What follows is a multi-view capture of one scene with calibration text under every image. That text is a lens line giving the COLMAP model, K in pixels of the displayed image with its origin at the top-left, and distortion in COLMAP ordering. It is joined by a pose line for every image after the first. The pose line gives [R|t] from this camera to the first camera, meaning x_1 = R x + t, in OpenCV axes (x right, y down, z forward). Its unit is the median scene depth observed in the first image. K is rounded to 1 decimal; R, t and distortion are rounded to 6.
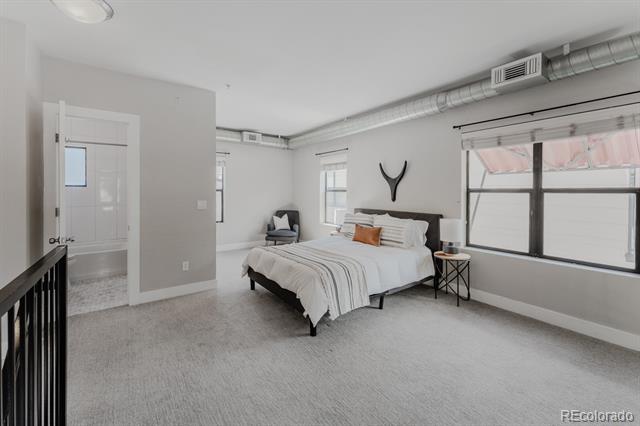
lens RADIAL K [[259.9, 0, 324.2], [0, 259.9, 205.1], [0, 0, 1]] dist [0.002633, 0.000363]
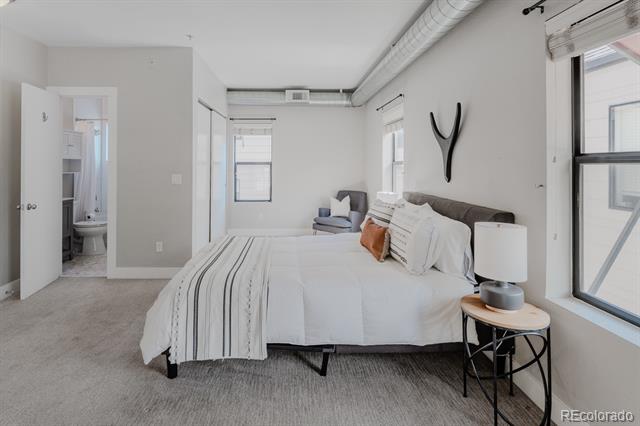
lens RADIAL K [[320.5, 0, 320.0], [0, 320.5, 178.4], [0, 0, 1]] dist [-0.003517, -0.000920]
pose [[0.818165, 0.018612, -0.574682, 0.432489], [-0.027798, 0.999588, -0.007202, -0.008049], [0.574311, 0.021868, 0.818345, 0.315395]]
